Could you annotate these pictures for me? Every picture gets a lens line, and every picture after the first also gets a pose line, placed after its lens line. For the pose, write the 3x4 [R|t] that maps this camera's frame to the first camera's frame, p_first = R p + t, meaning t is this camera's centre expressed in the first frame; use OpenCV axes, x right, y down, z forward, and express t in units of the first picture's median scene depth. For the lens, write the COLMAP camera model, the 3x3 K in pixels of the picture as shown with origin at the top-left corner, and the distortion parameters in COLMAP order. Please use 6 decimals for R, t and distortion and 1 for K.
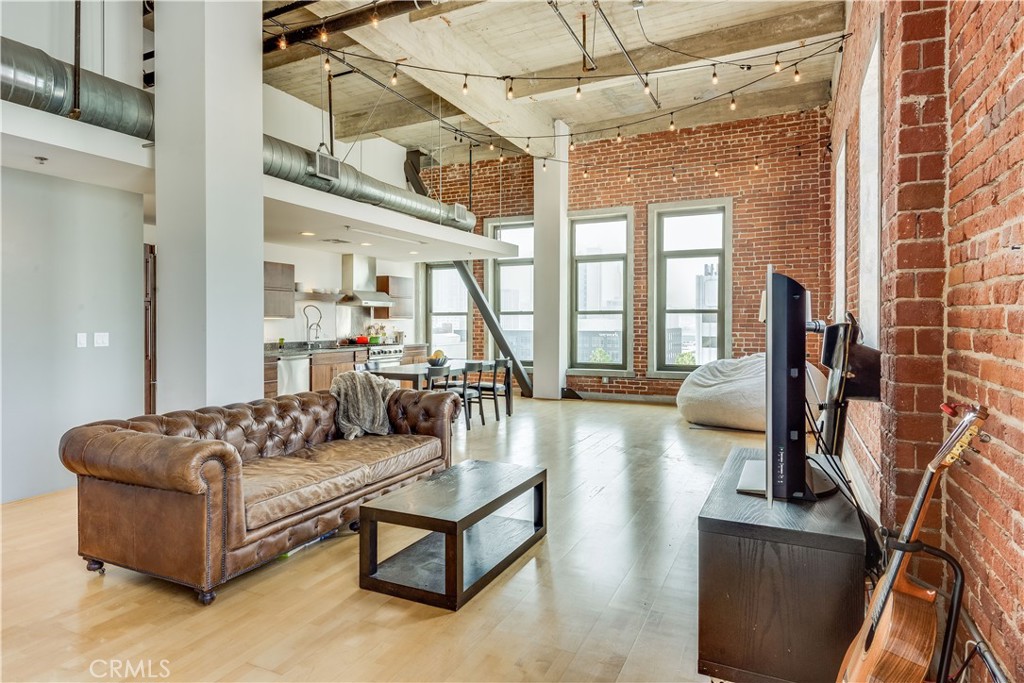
lens RADIAL K [[600.9, 0, 498.0], [0, 600.9, 326.0], [0, 0, 1]] dist [0.037577, -0.035669]
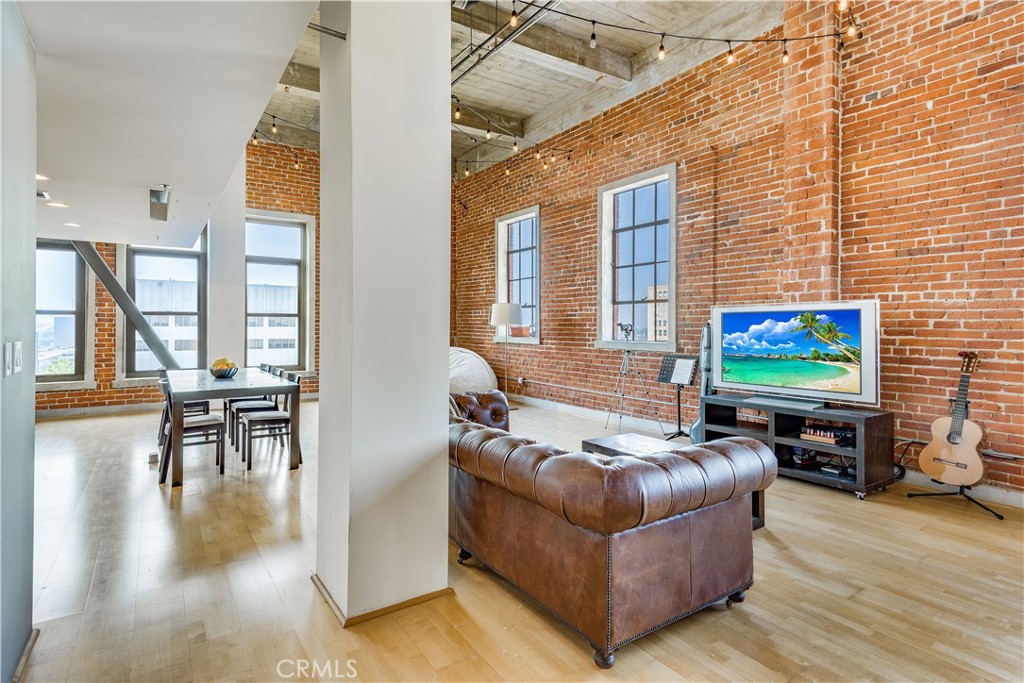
lens RADIAL K [[514.9, 0, 497.6], [0, 514.9, 325.5], [0, 0, 1]] dist [0.042801, -0.021595]
pose [[0.511633, 0.004325, 0.859193, -0.400557], [0.002271, 0.999977, -0.006386, 0.001236], [-0.859201, 0.005219, 0.511611, 0.251288]]
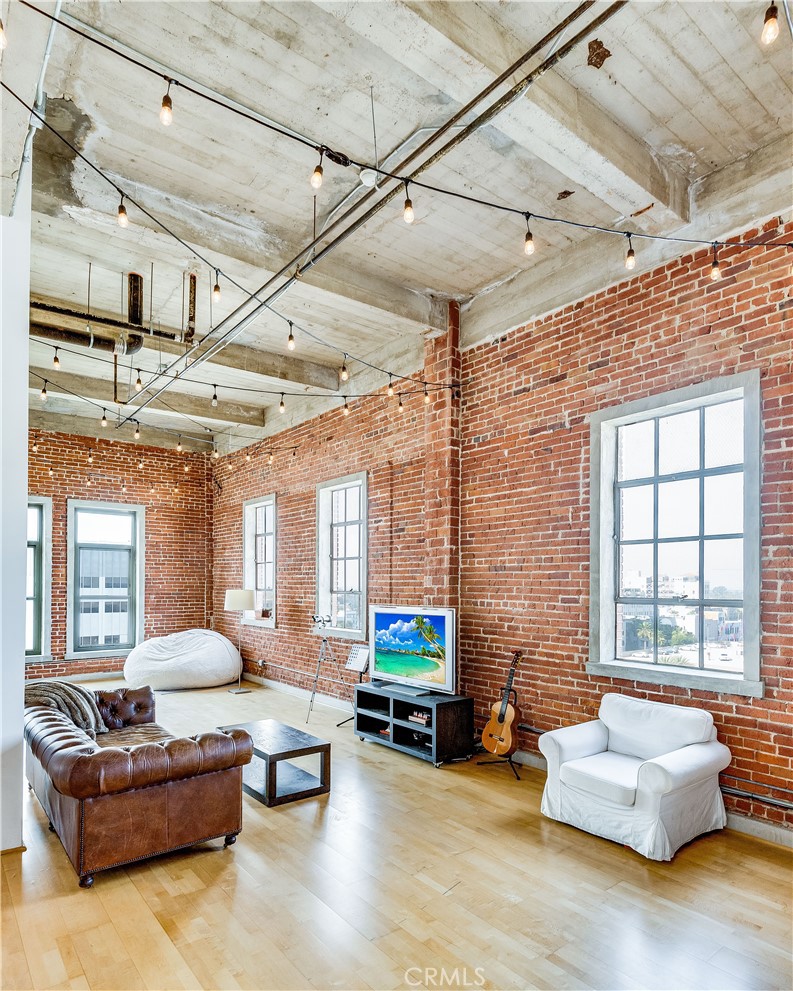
lens RADIAL K [[577.4, 0, 401.5], [0, 577.4, 583.1], [0, 0, 1]] dist [0.040820, -0.039710]
pose [[0.427064, 0.007105, 0.904193, -0.435967], [0.000743, 0.999966, -0.008209, -0.041440], [-0.904221, 0.004178, 0.427045, 0.012669]]
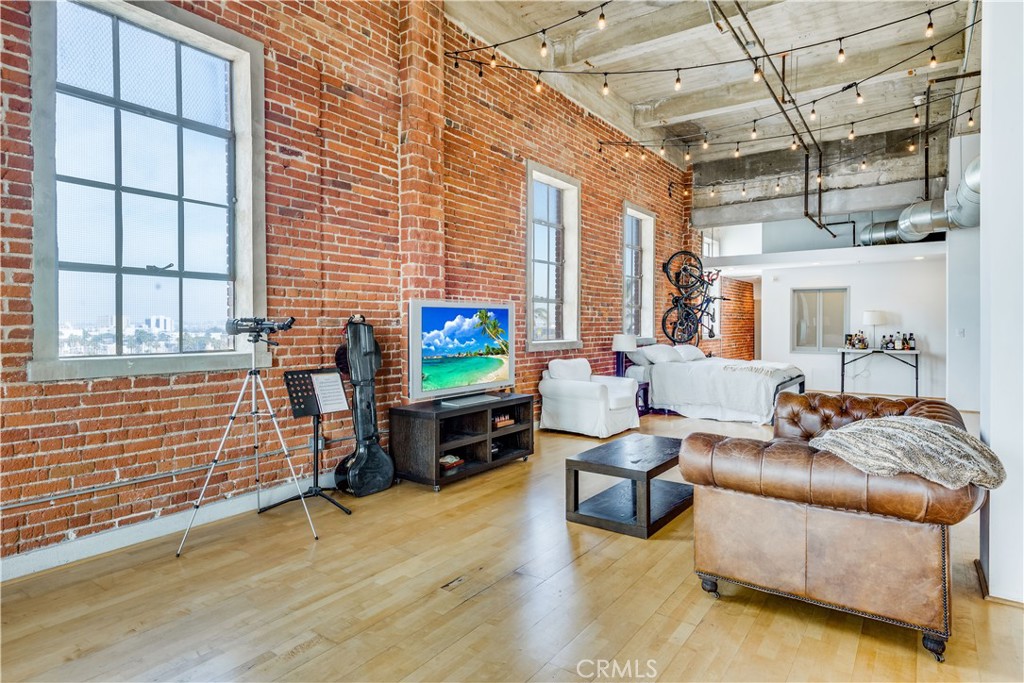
lens RADIAL K [[573.3, 0, 497.7], [0, 573.3, 330.5], [0, 0, 1]] dist [0.042718, -0.023011]
pose [[-0.982828, -0.001074, 0.184522, 0.004402], [0.001914, 0.999870, 0.016013, -0.002642], [-0.184515, 0.016091, -0.982698, 0.760657]]
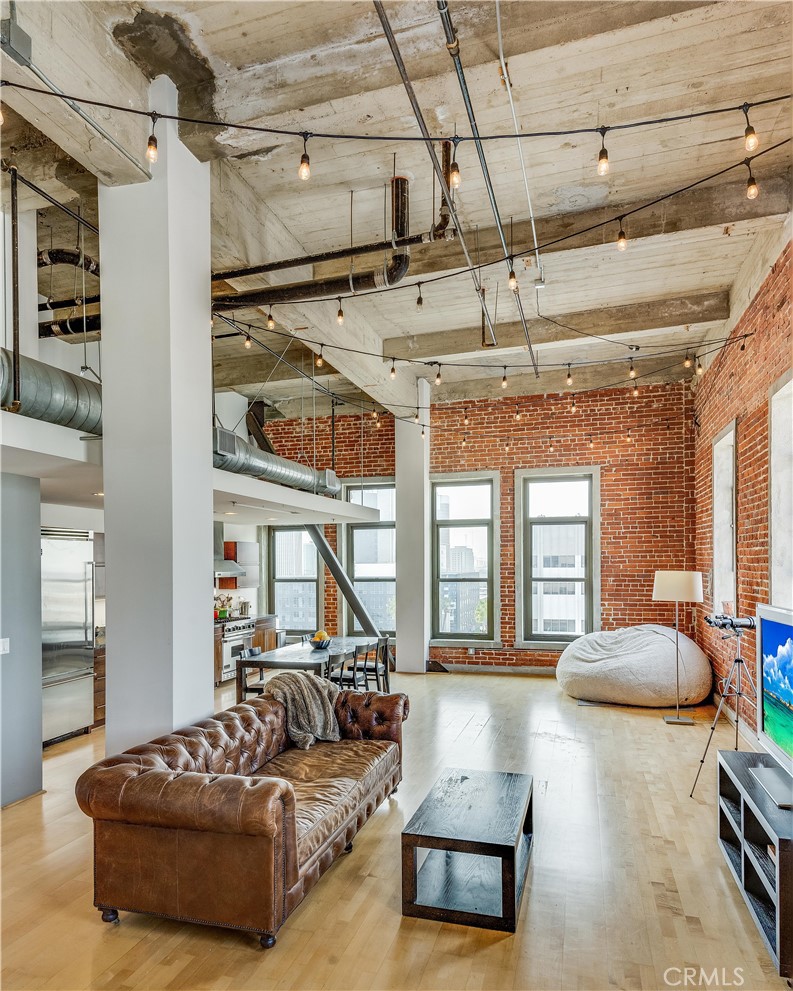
lens RADIAL K [[668.1, 0, 384.7], [0, 668.1, 568.4], [0, 0, 1]] dist [0.049964, -0.031809]
pose [[0.987143, -0.006804, 0.159697, -0.130151], [0.007122, 0.999974, -0.001420, -0.042509], [-0.159683, 0.002539, 0.987165, -0.030999]]
